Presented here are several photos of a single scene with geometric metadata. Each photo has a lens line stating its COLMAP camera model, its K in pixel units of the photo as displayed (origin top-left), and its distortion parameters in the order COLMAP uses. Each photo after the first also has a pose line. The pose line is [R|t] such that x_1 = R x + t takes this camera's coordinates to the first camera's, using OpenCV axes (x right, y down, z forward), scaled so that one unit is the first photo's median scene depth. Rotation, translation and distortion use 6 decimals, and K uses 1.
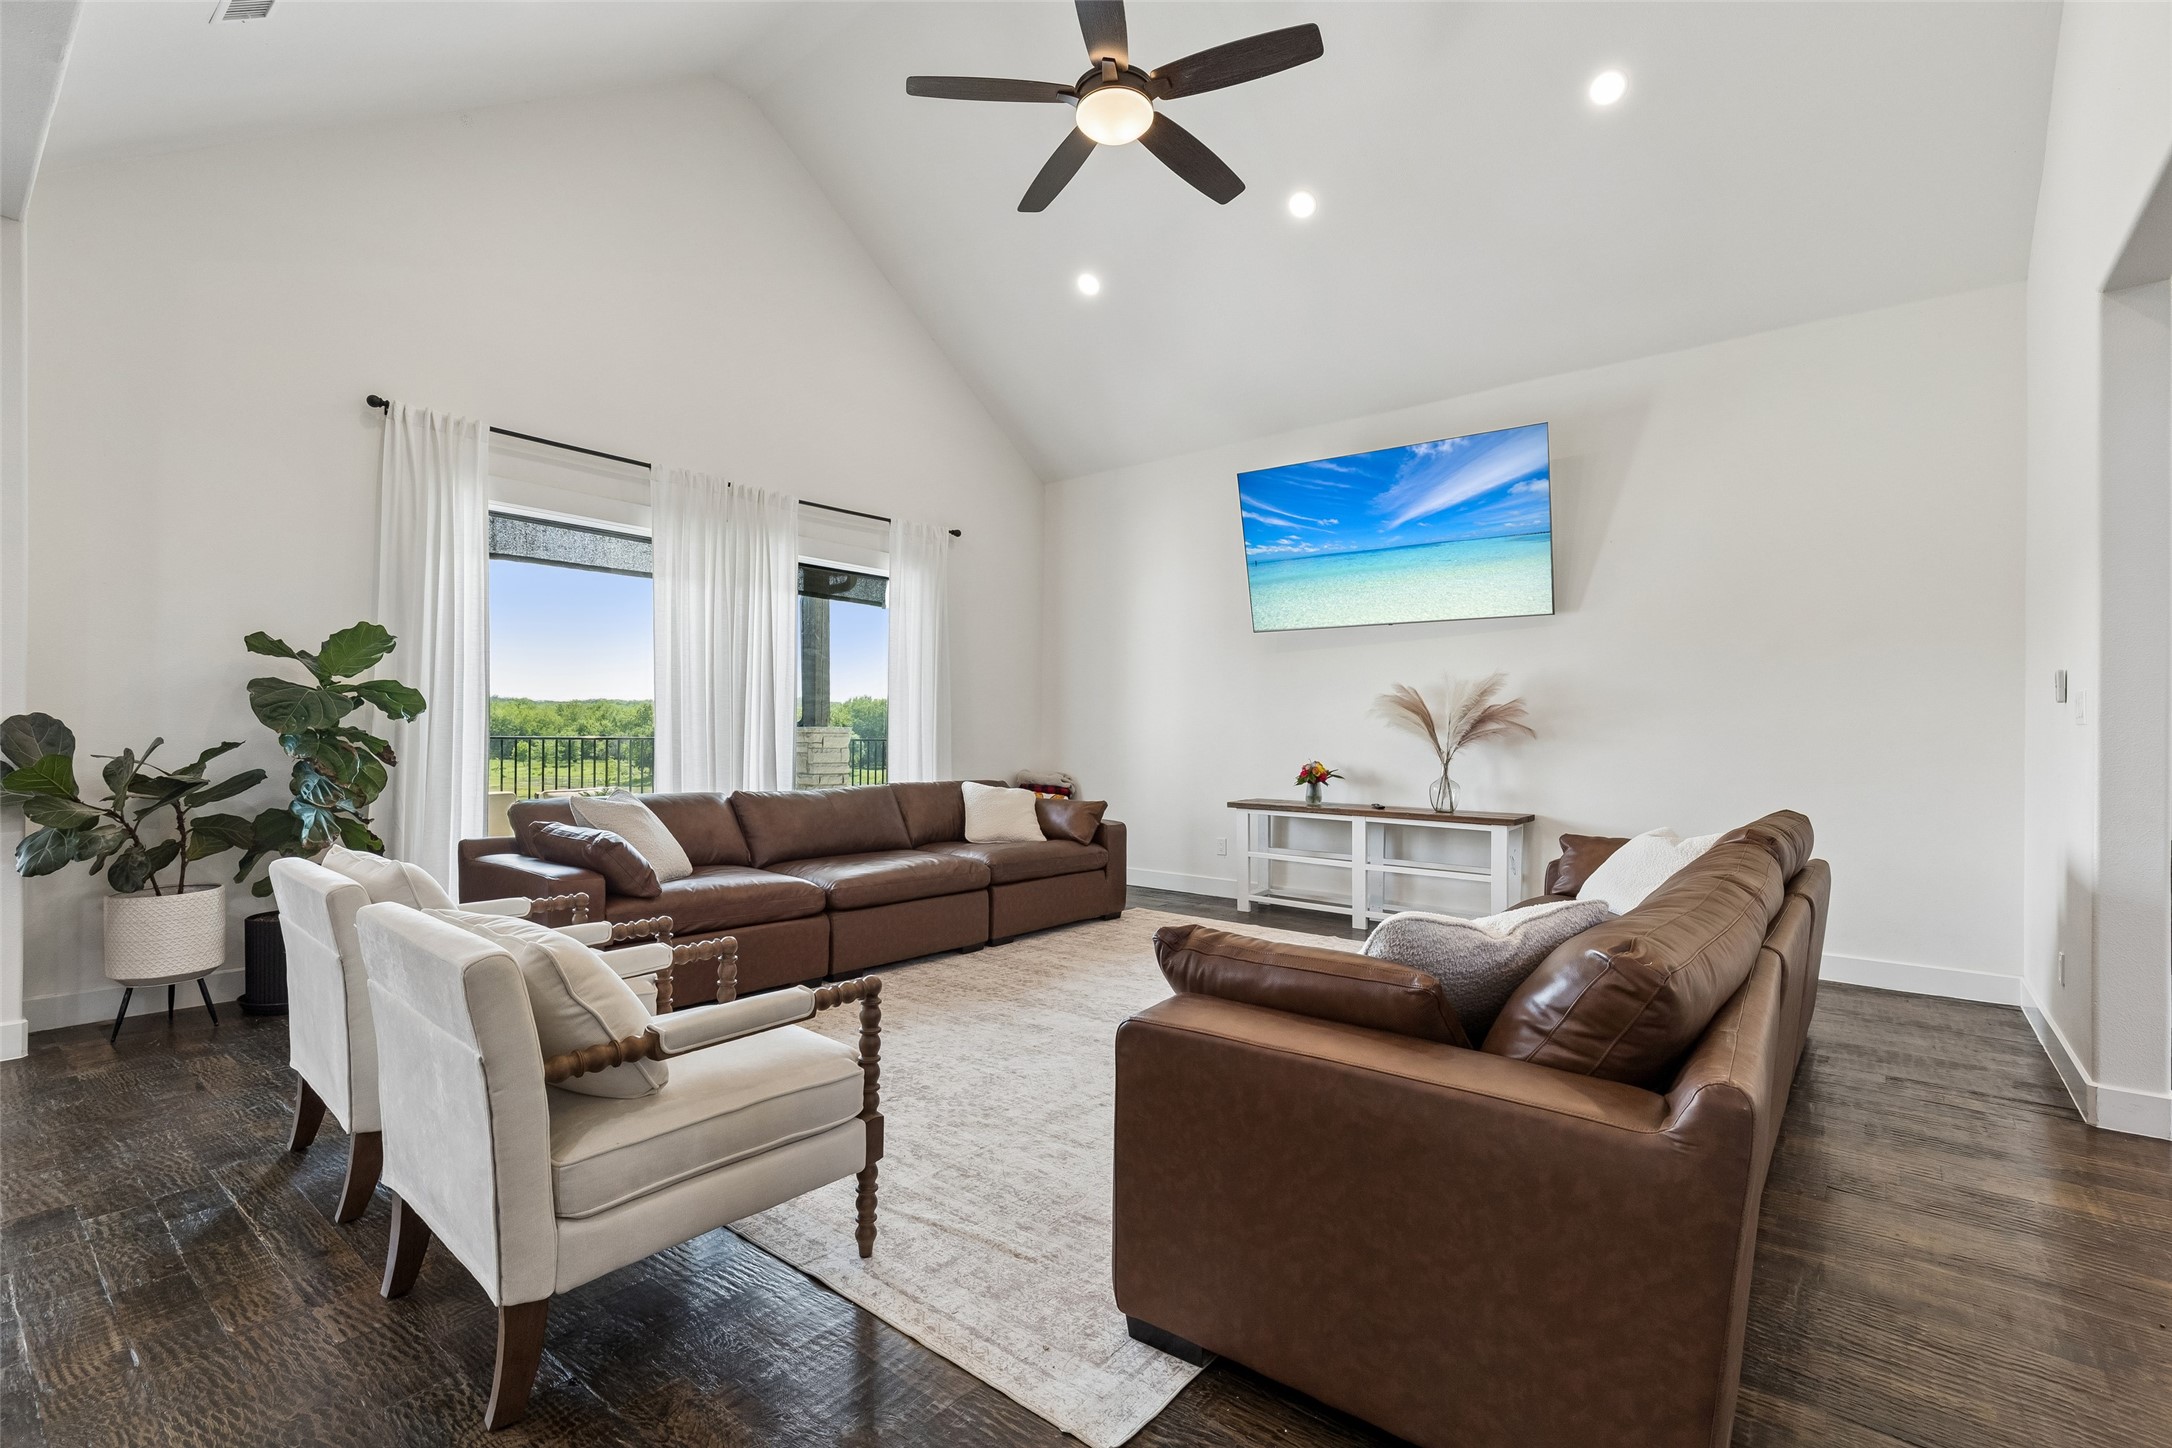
lens RADIAL K [[982.8, 0, 1080.0], [0, 982.8, 737.9], [0, 0, 1]] dist [0.012972, 0.000005]
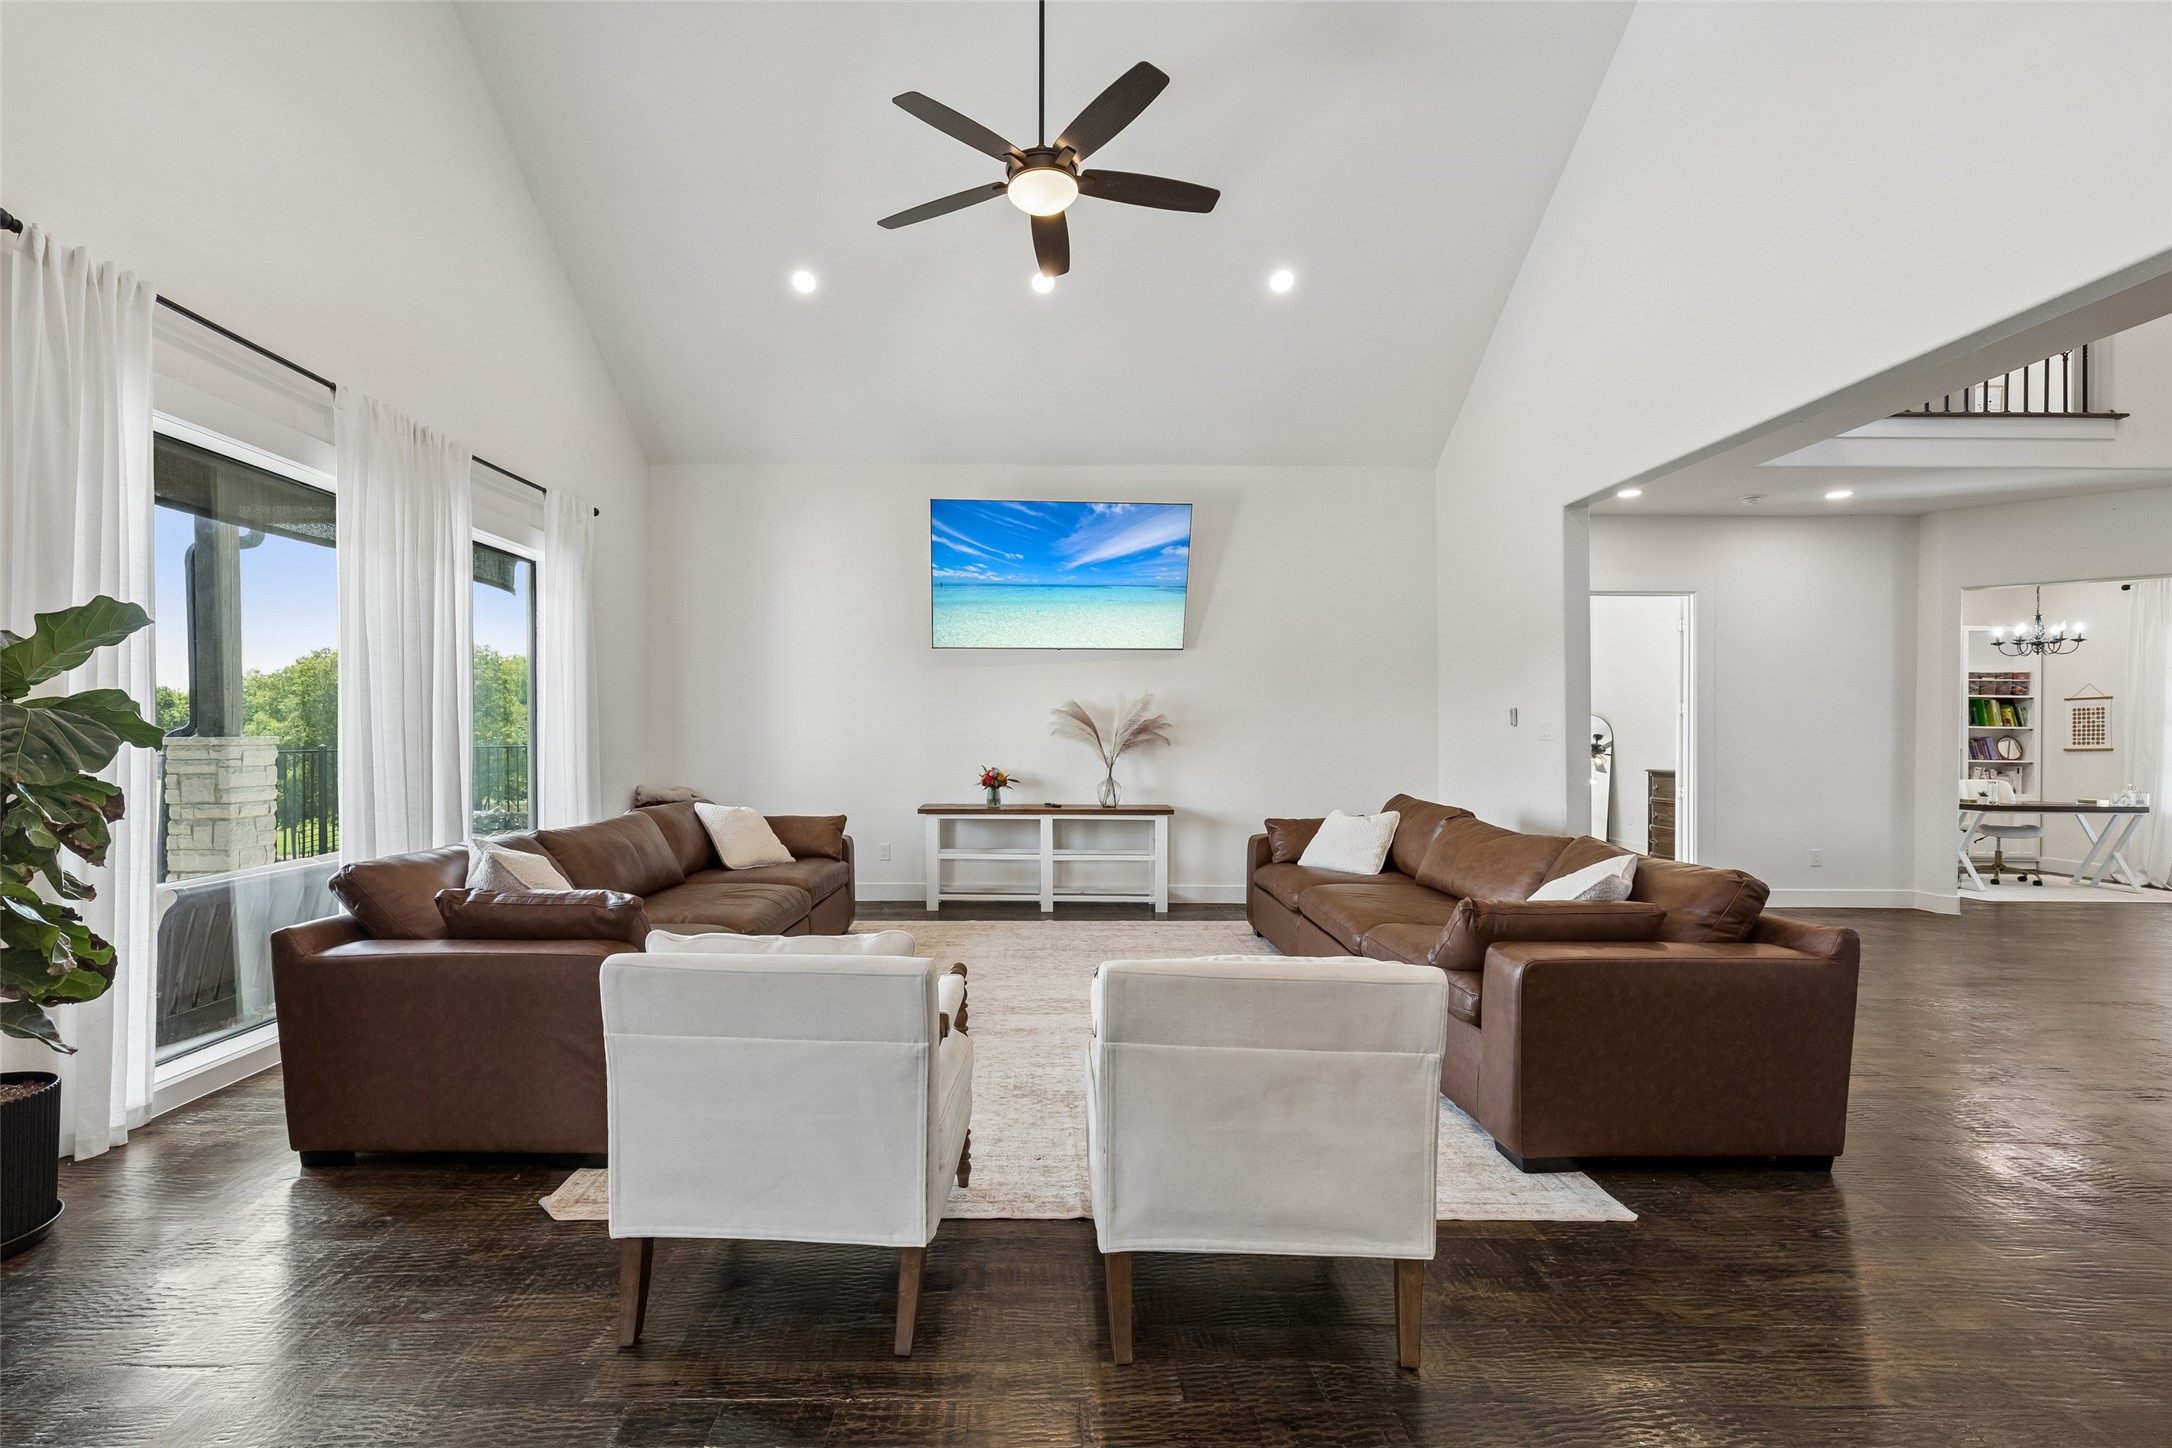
lens RADIAL K [[982.8, 0, 1080.0], [0, 982.8, 737.9], [0, 0, 1]] dist [0.012972, 0.000005]
pose [[0.766119, -0.011634, 0.642593, -0.431405], [0.007113, 0.999928, 0.009623, -0.021682], [-0.642659, -0.002802, 0.766147, 0.088534]]
